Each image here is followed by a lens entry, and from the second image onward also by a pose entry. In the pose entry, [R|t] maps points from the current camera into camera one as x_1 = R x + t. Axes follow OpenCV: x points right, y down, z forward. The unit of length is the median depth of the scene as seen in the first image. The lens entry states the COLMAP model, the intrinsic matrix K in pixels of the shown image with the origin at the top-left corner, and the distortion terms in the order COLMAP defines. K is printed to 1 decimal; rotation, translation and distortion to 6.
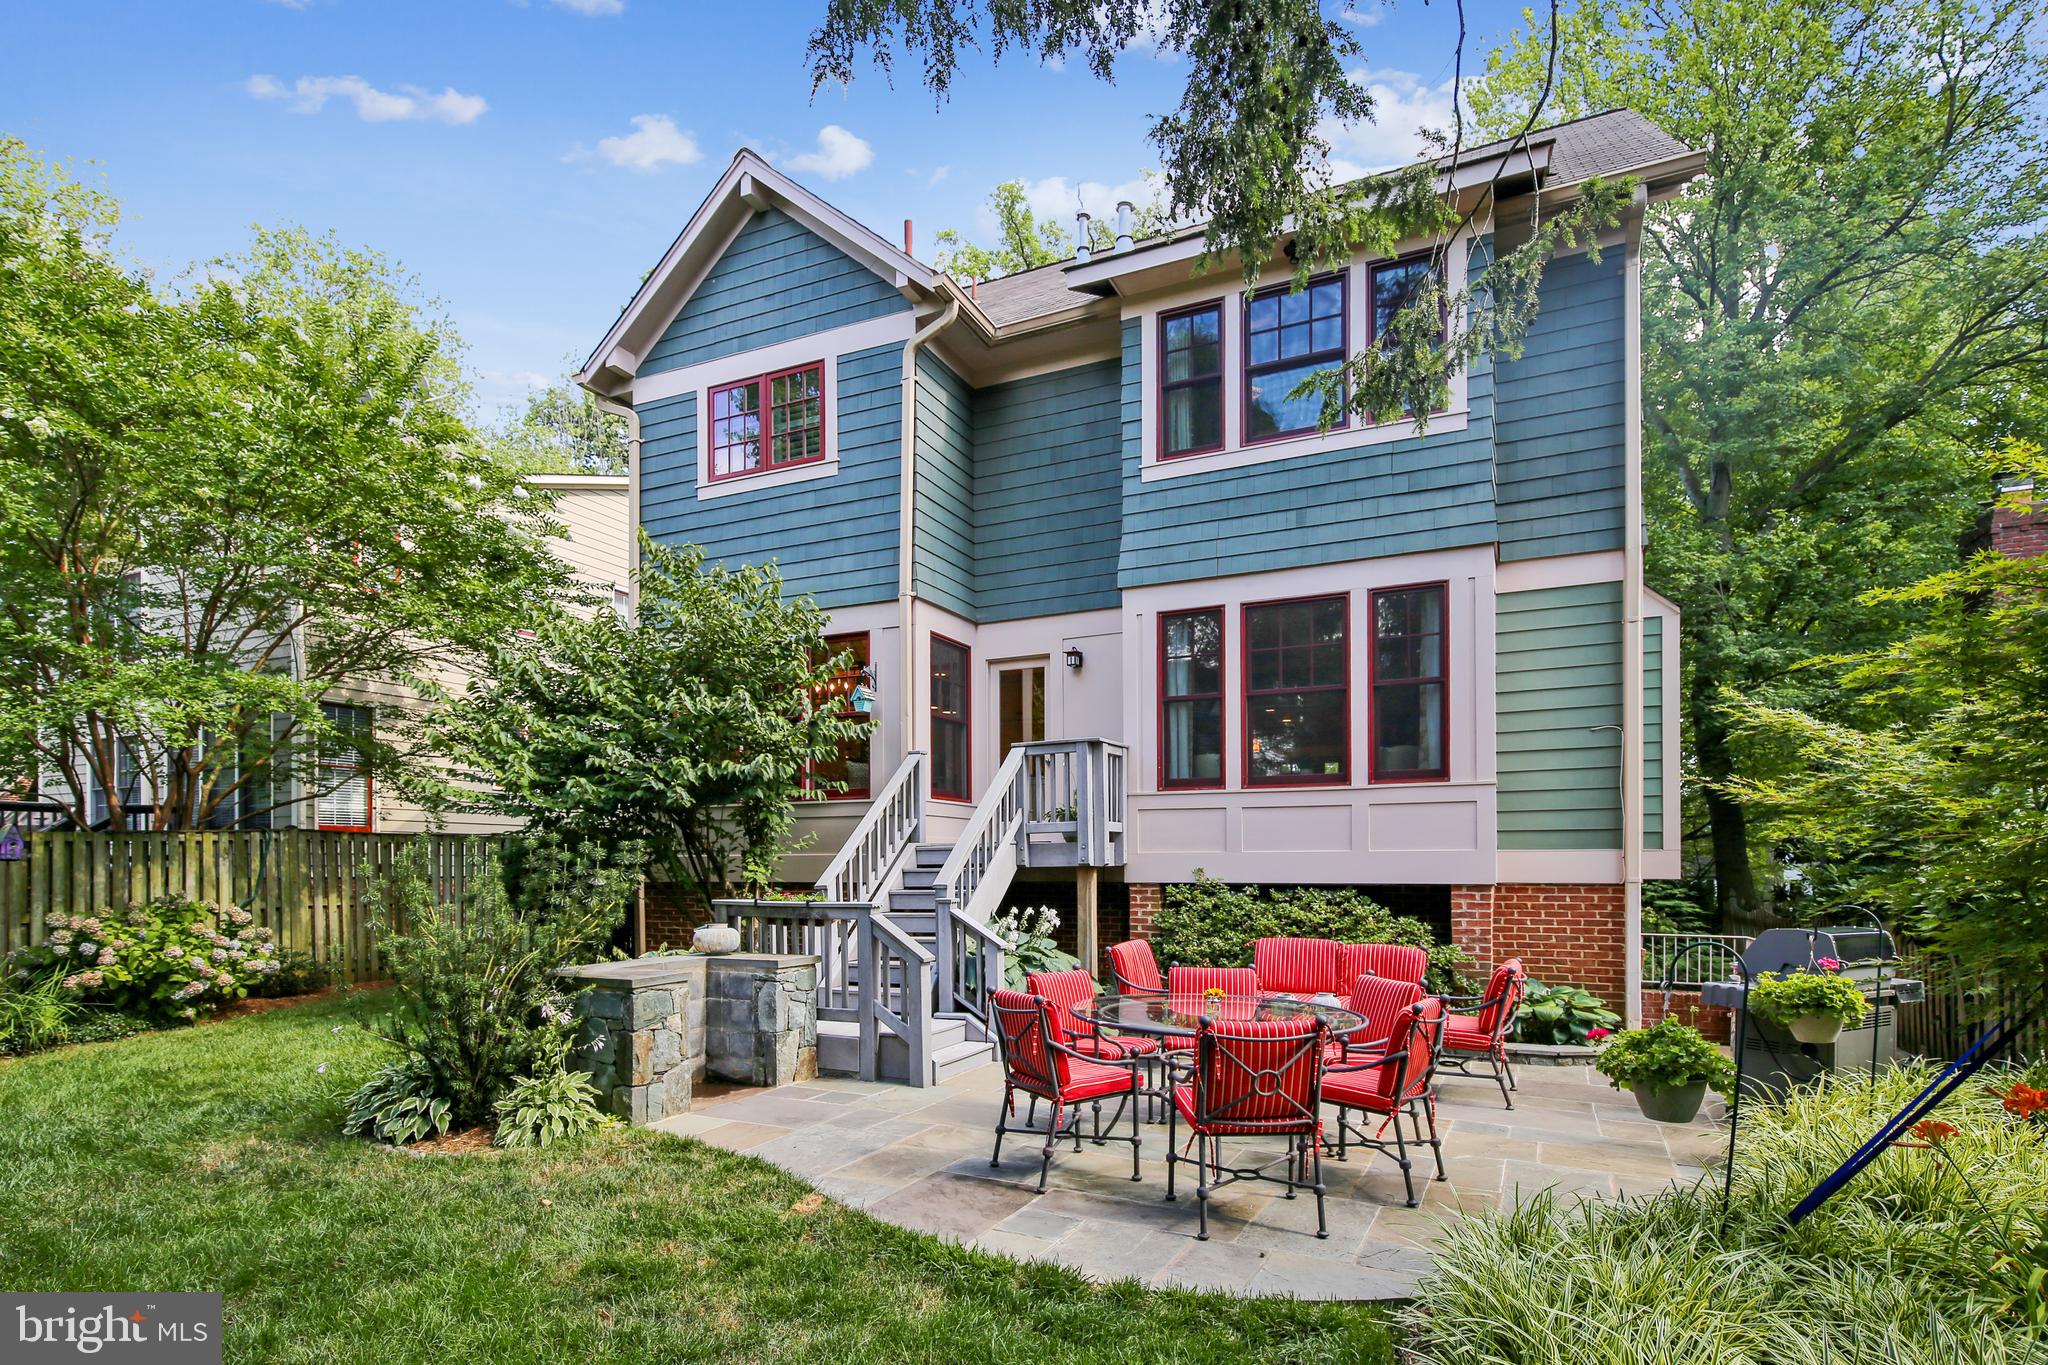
lens RADIAL K [[961.0, 0, 1024.0], [0, 961.0, 682.5], [0, 0, 1]] dist [0.004005, -0.000122]
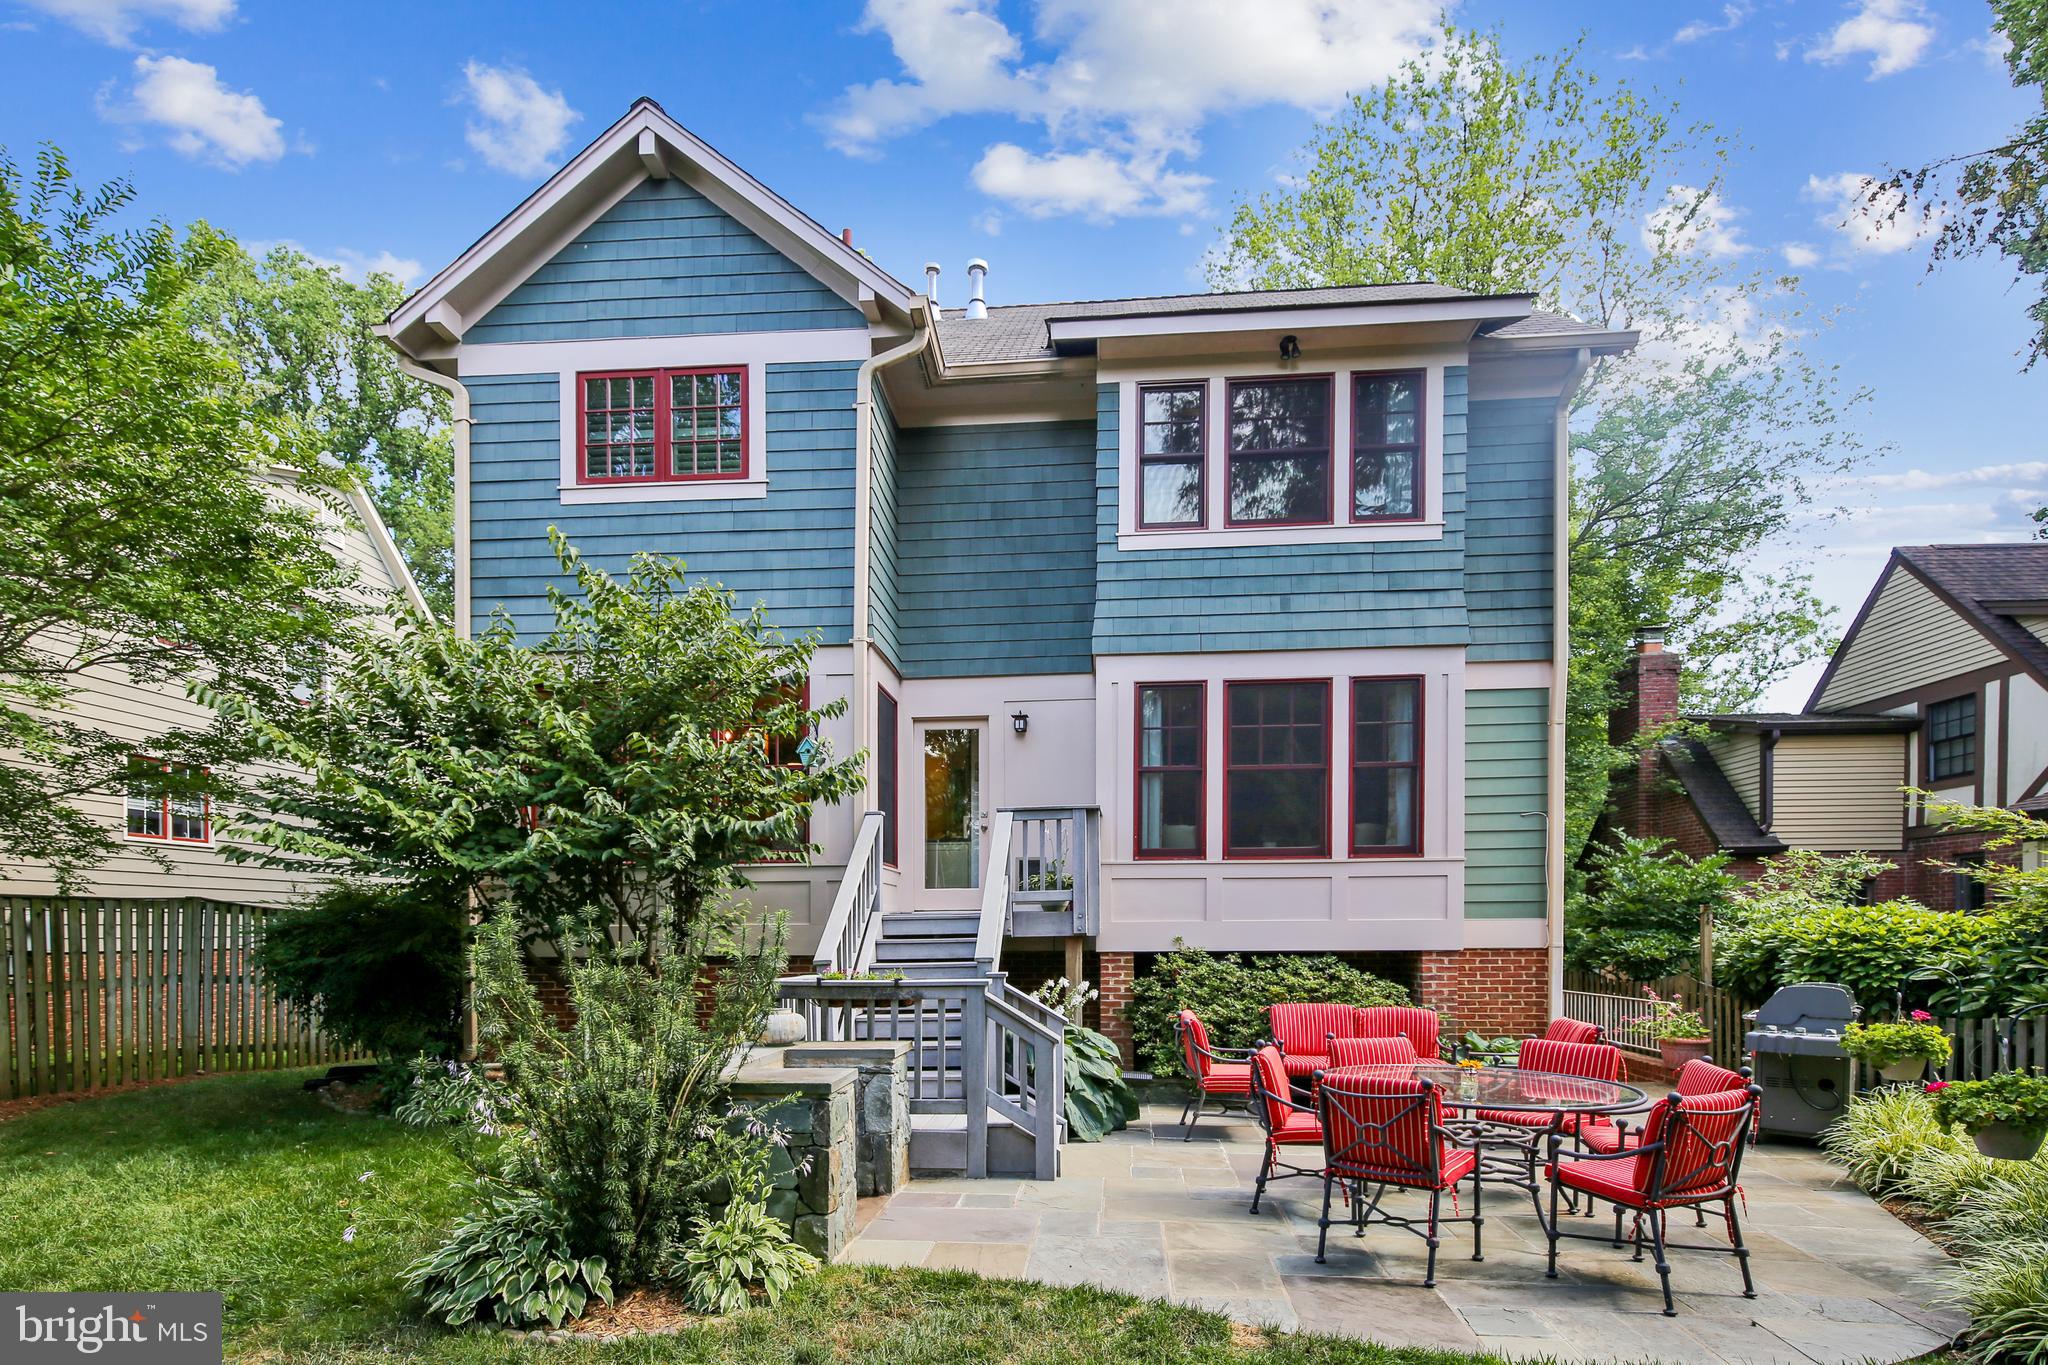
lens RADIAL K [[937.1, 0, 979.8], [0, 937.1, 769.5], [0, 0, 1]] dist [0.005049, 0.000740]
pose [[0.942547, 0.050942, 0.330167, -0.339985], [-0.057174, 0.998322, 0.009185, 0.018470], [-0.329145, -0.027535, 0.943878, 0.132804]]
